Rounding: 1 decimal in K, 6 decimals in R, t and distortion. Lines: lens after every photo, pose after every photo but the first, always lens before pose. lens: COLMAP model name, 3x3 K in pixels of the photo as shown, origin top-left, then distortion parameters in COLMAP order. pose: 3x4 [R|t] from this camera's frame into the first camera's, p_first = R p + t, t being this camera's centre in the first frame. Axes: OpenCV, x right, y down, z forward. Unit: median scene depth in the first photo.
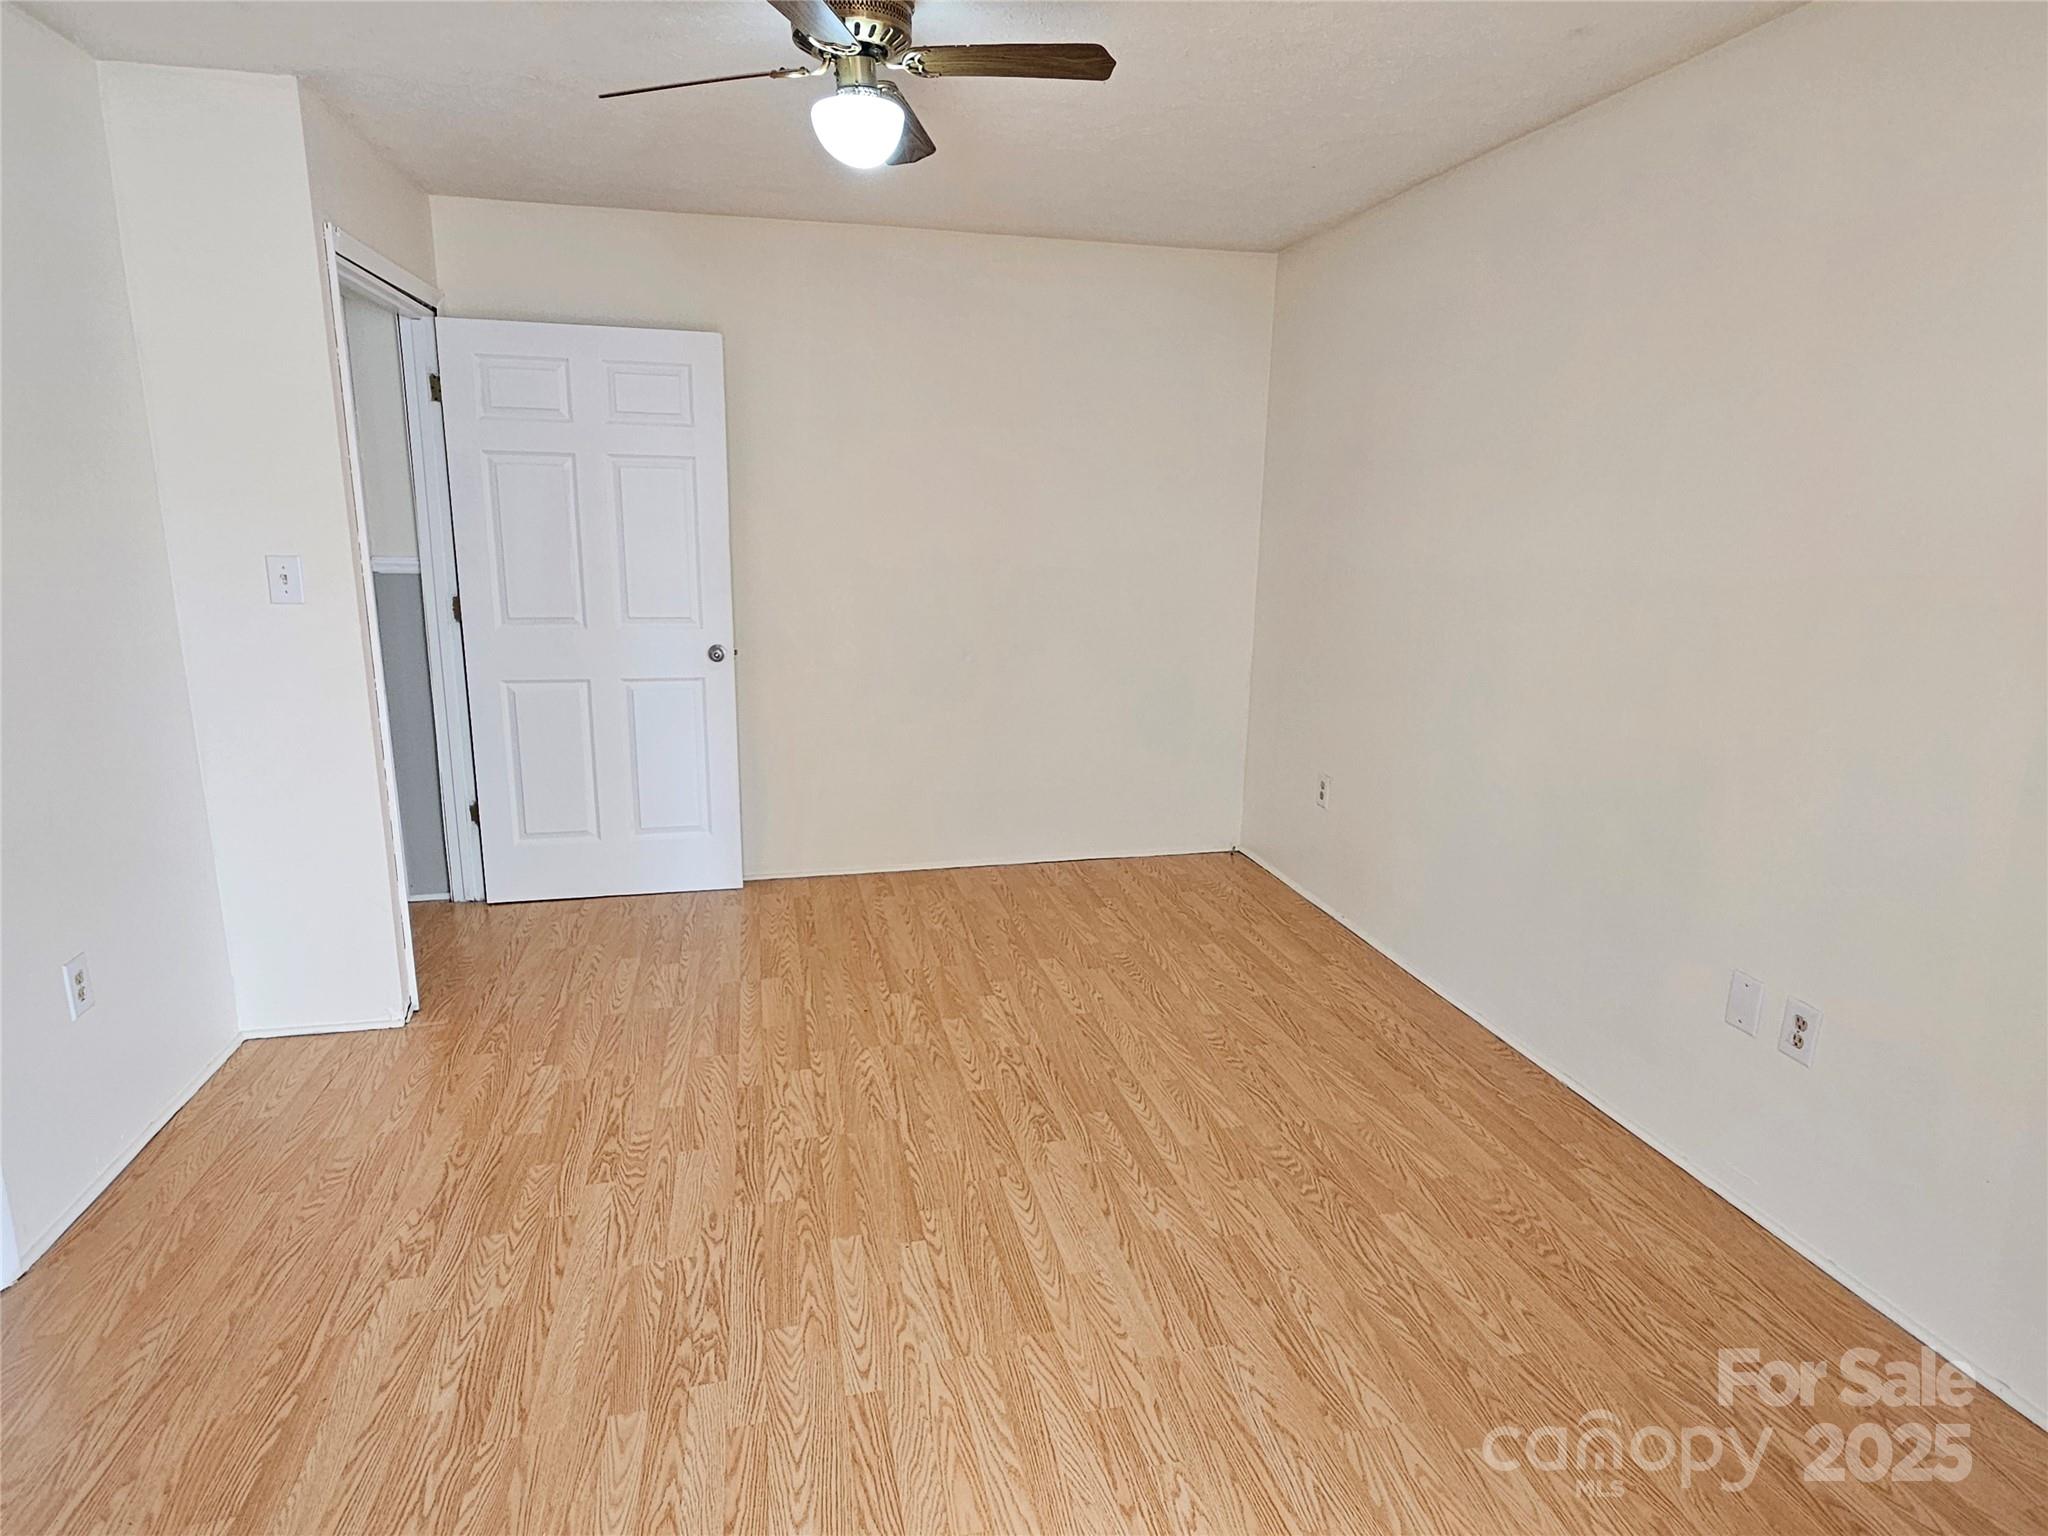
lens RADIAL K [[1088.6, 0, 1012.5], [0, 1088.6, 776.7], [0, 0, 1]] dist [-0.007922, -0.000344]
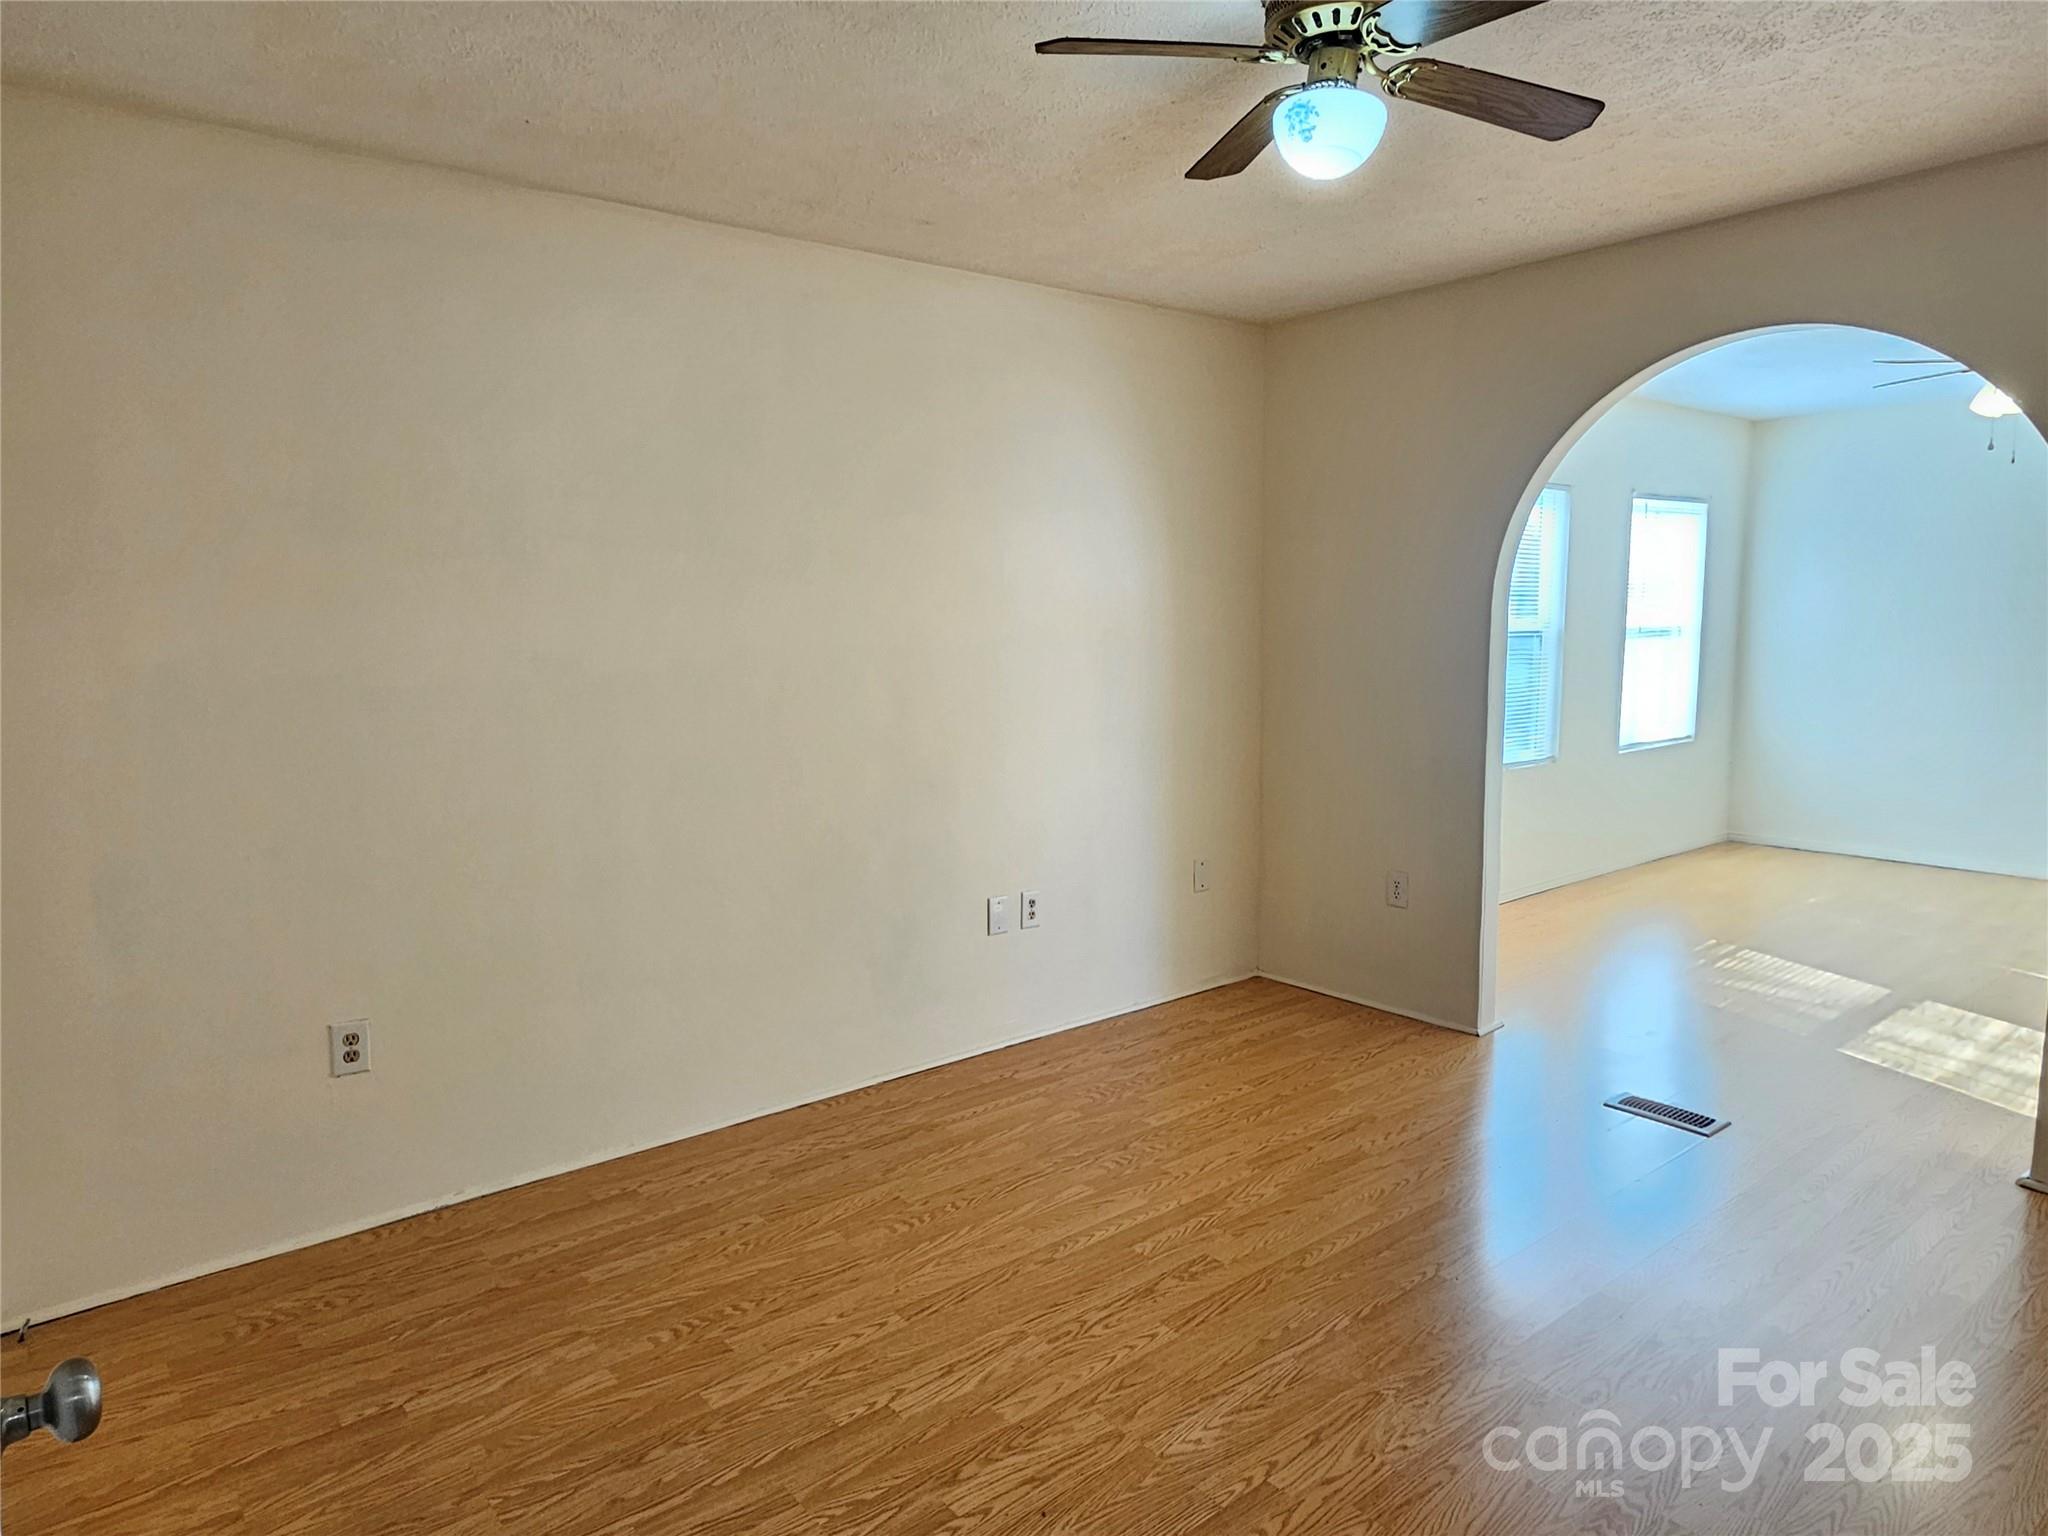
lens RADIAL K [[1271.2, 0, 1013.5], [0, 1271.2, 773.6], [0, 0, 1]] dist [-0.002077, -0.002543]
pose [[-0.428972, -0.118633, 0.895494, -0.747918], [0.225760, 0.945800, 0.233443, -0.322477], [-0.874652, 0.302307, -0.378939, 1.324721]]
